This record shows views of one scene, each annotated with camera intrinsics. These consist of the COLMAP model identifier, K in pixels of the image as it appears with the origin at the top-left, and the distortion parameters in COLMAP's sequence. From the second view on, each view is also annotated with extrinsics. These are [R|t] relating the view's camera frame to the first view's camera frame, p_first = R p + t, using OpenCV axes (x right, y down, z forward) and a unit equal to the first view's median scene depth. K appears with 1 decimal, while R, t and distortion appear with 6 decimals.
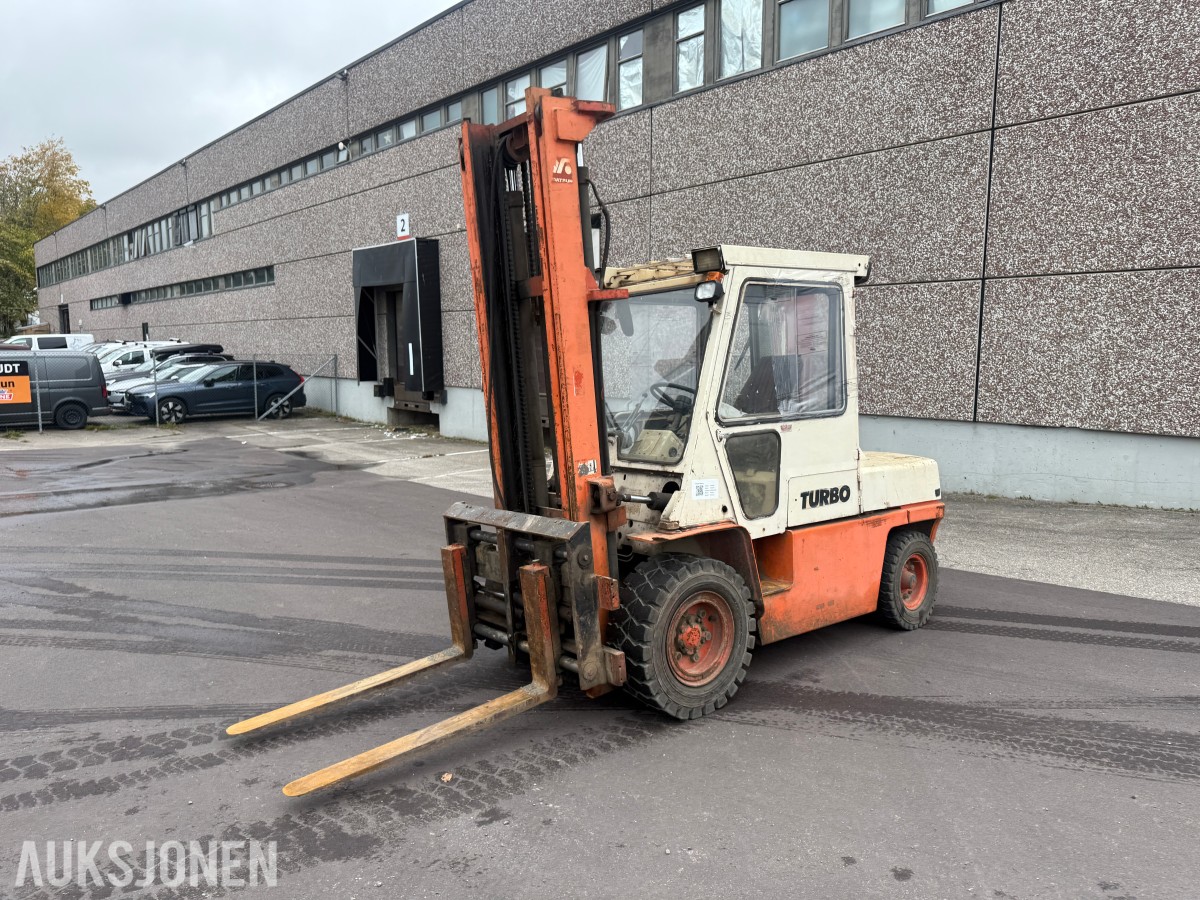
lens RADIAL K [[850.1, 0, 603.6], [0, 850.1, 459.5], [0, 0, 1]] dist [0.067993, -0.091410]
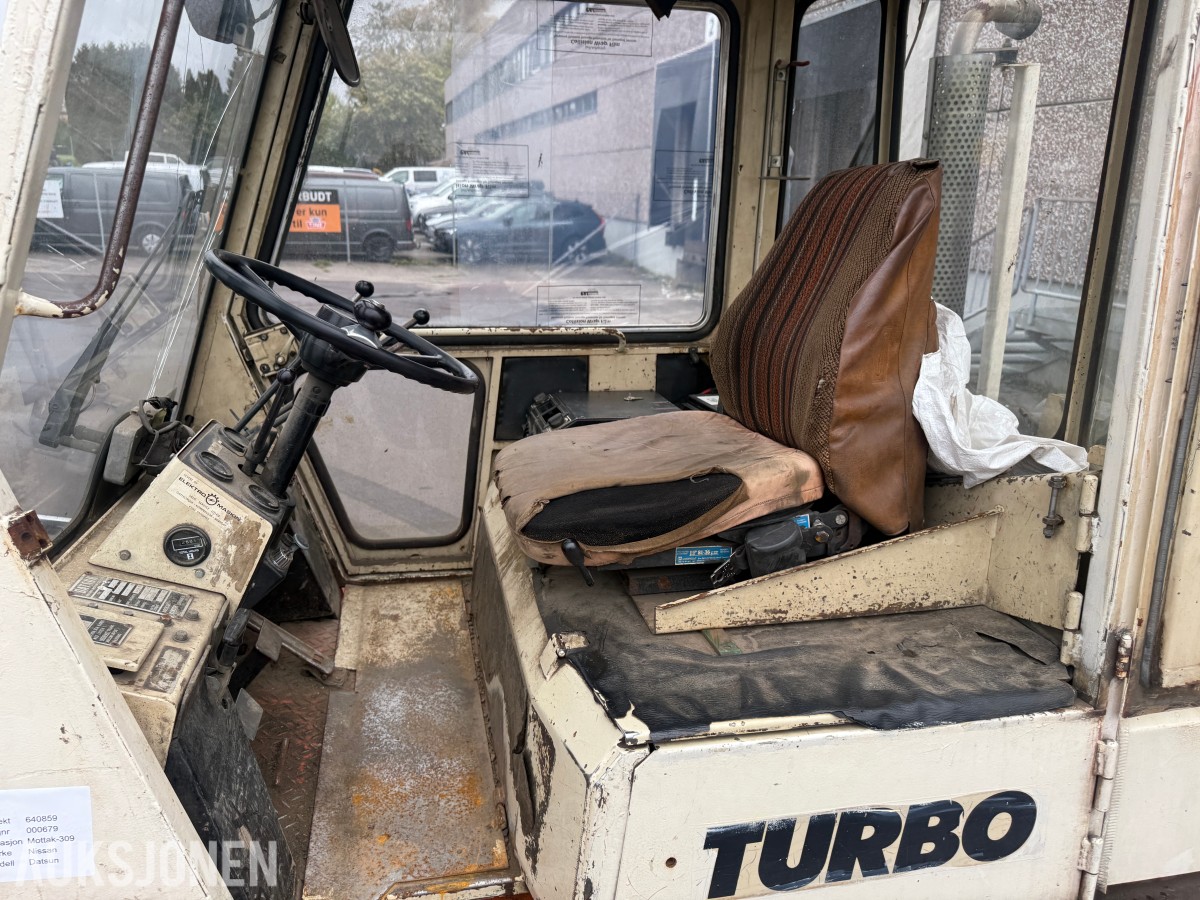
lens RADIAL K [[848.5, 0, 600.0], [0, 848.5, 450.0], [0, 0, 1]] dist [0.088820, -0.127403]
pose [[0.898157, 0.152731, -0.412295, 0.275619], [-0.084924, 0.980331, 0.178155, -0.085451], [0.431395, -0.124998, 0.893462, 0.800403]]
